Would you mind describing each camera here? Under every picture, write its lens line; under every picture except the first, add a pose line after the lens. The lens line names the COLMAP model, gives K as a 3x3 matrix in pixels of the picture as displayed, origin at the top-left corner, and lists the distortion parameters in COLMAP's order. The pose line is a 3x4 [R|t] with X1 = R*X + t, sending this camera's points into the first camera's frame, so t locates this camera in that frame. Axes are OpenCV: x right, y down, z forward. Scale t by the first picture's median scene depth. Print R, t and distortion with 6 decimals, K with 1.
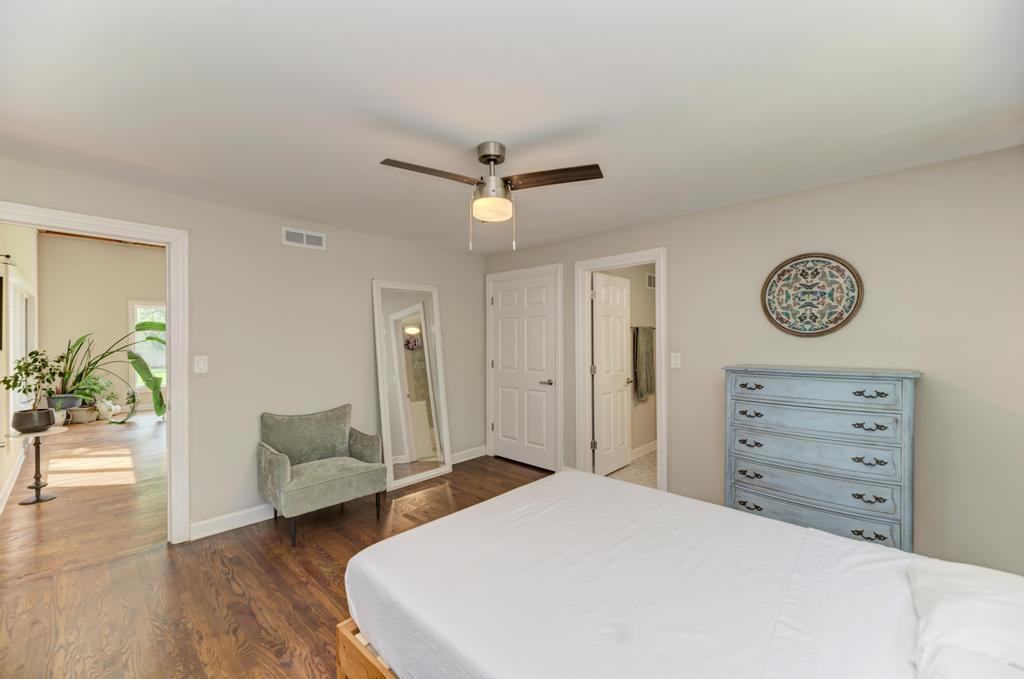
lens RADIAL K [[410.5, 0, 511.1], [0, 410.5, 341.8], [0, 0, 1]] dist [0.003477, 0.000027]
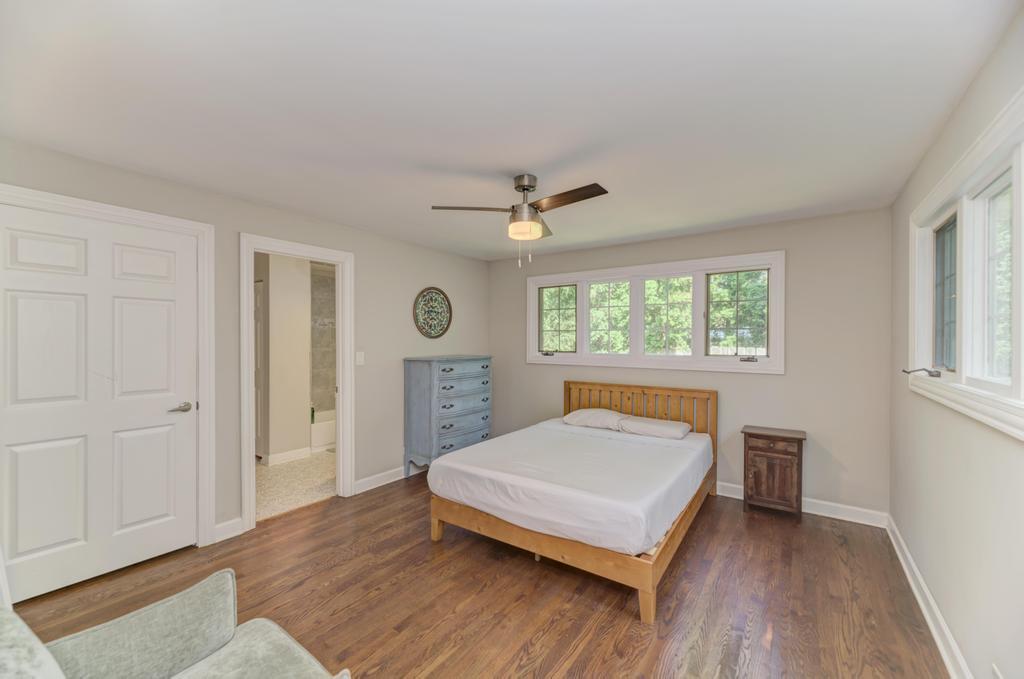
lens RADIAL K [[410.5, 0, 511.1], [0, 410.5, 341.8], [0, 0, 1]] dist [0.003477, 0.000027]
pose [[-0.139071, -0.003908, 0.990275, -0.977616], [0.001967, 0.999989, 0.004222, -0.004505], [-0.990280, 0.002535, -0.139062, 0.966511]]
